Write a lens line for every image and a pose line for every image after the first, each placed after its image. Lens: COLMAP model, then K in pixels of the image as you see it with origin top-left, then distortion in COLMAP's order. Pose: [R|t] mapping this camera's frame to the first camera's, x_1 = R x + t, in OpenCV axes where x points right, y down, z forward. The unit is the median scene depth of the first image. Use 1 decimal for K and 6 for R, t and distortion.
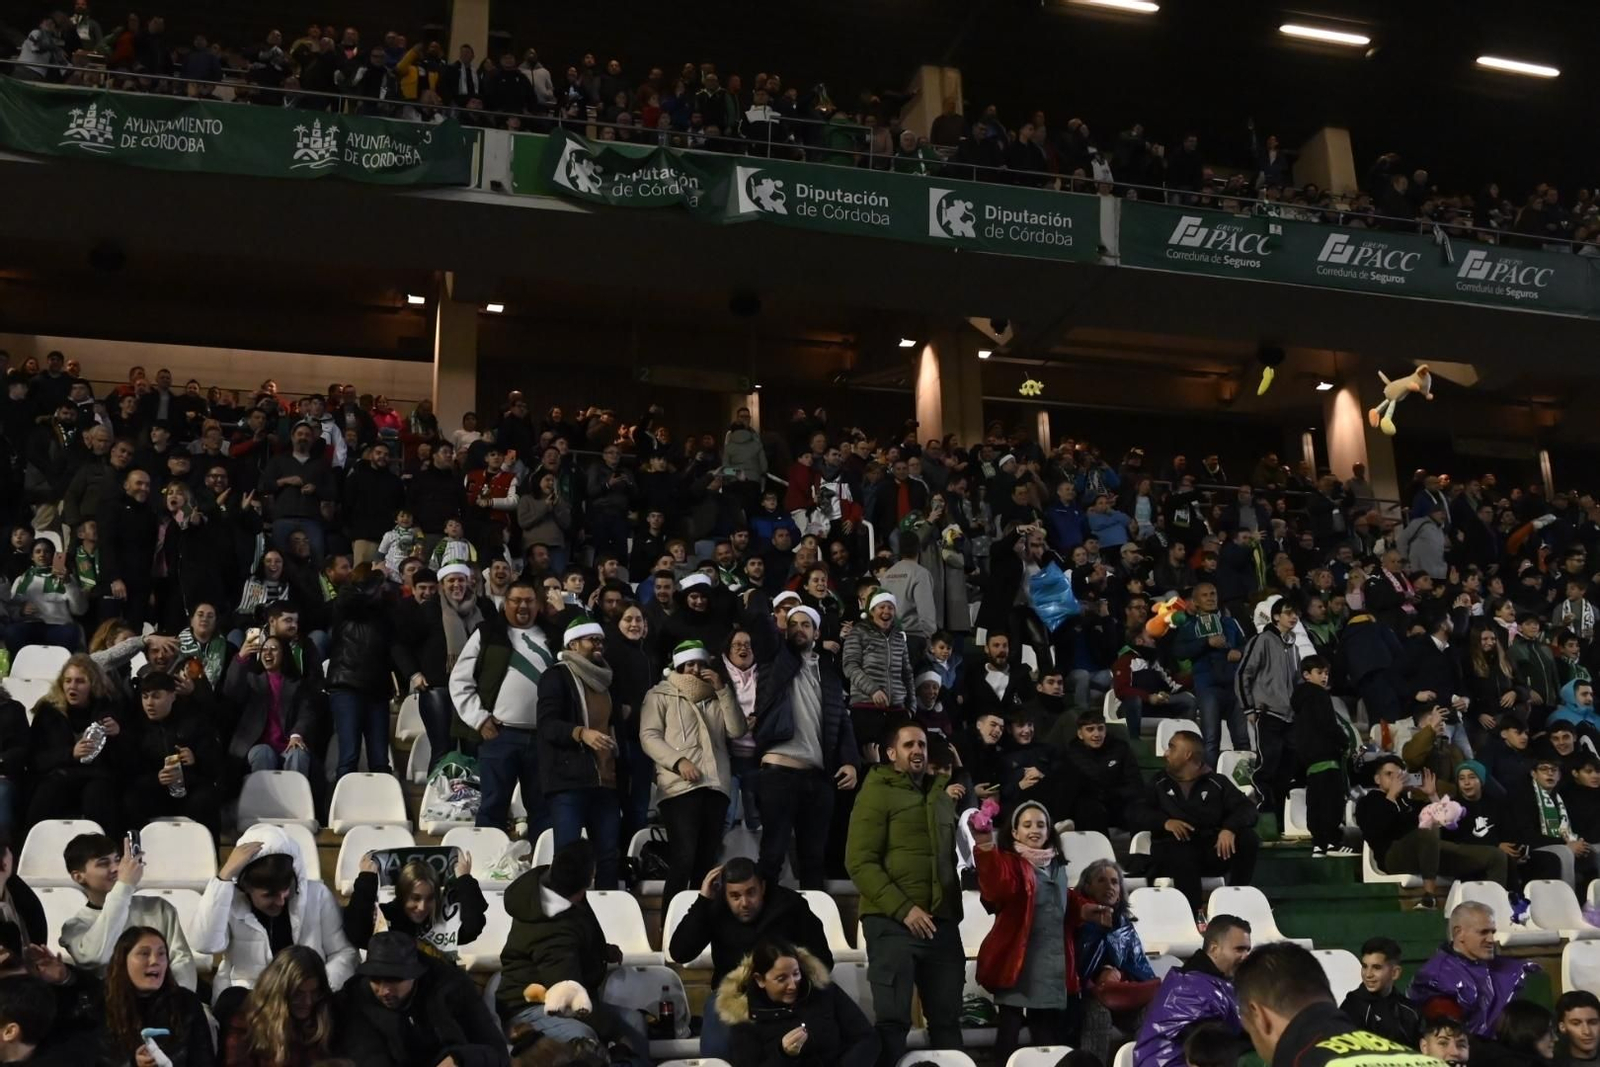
lens RADIAL K [[1749.7, 0, 802.4], [0, 1749.7, 485.0], [0, 0, 1]] dist [-0.023738, -0.041556]
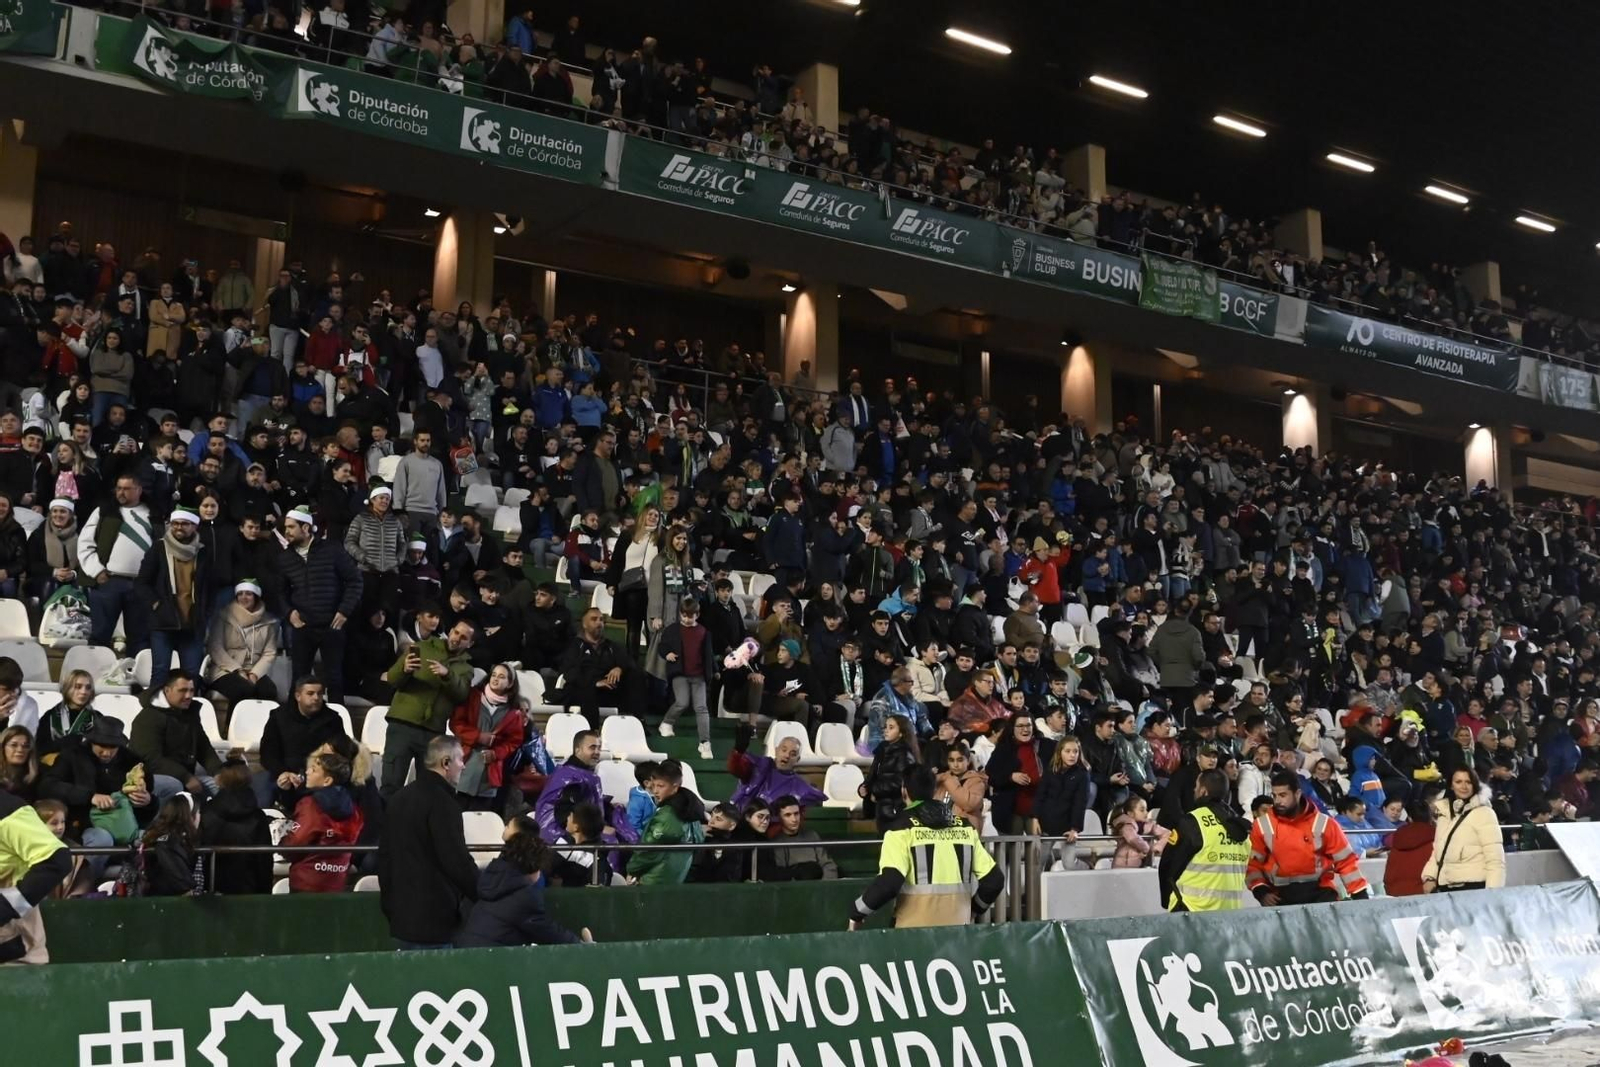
lens RADIAL K [[1772.3, 0, 800.0], [0, 1772.3, 533.5], [0, 0, 1]] dist [-0.185918, 0.303271]
pose [[0.955849, 0.082470, 0.282049, -0.019011], [-0.121978, 0.984567, 0.125494, -0.064196], [-0.267346, -0.154357, 0.951157, -0.217630]]
